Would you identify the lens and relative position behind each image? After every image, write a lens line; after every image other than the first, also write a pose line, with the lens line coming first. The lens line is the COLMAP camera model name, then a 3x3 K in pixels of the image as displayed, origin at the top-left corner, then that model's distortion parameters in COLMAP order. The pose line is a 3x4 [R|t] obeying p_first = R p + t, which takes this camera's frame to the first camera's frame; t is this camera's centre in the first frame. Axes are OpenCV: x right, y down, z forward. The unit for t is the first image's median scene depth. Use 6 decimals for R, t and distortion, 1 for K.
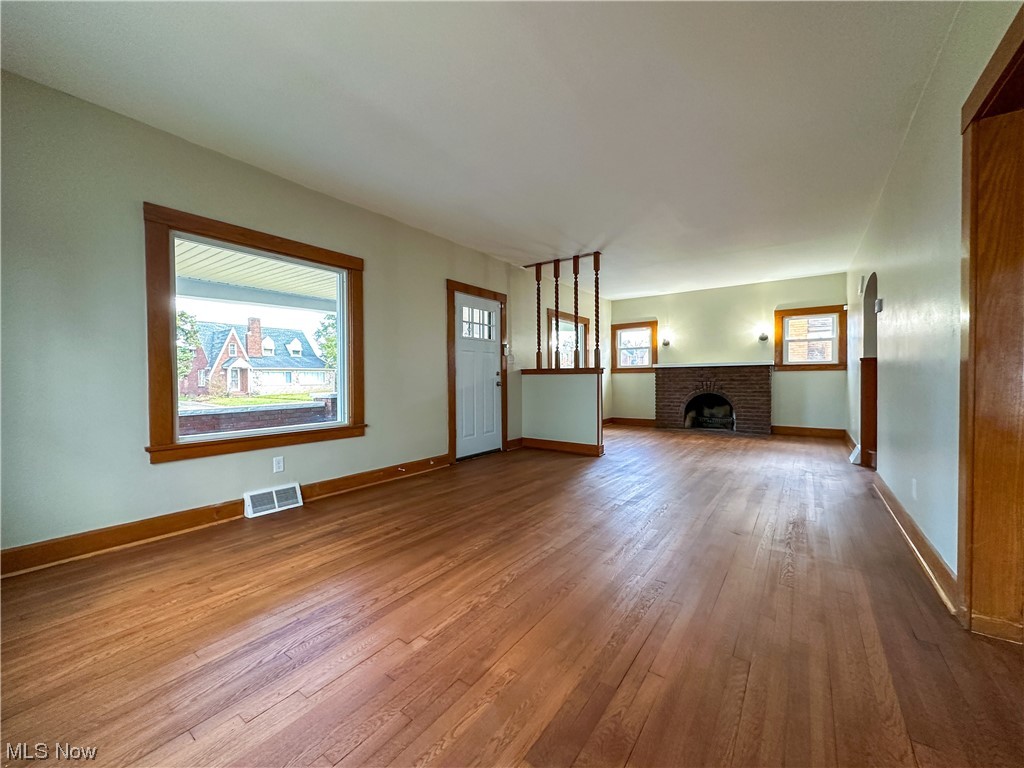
lens RADIAL K [[408.4, 0, 511.6], [0, 408.4, 383.3], [0, 0, 1]] dist [0.002351, 0.000025]
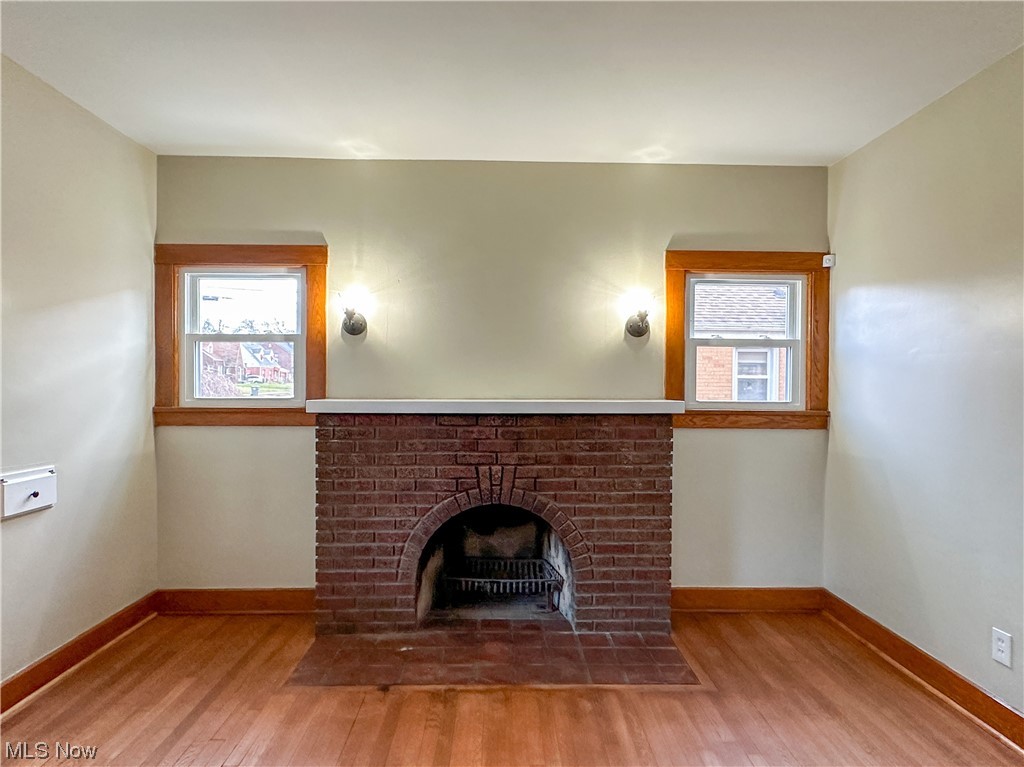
lens RADIAL K [[547.0, 0, 511.4], [0, 547.0, 384.7], [0, 0, 1]] dist [-0.002599, -0.000163]
pose [[0.789769, 0.008755, 0.613342, 0.255094], [-0.004583, 0.999954, -0.008371, -0.059808], [-0.613387, 0.003800, 0.789773, 0.698161]]
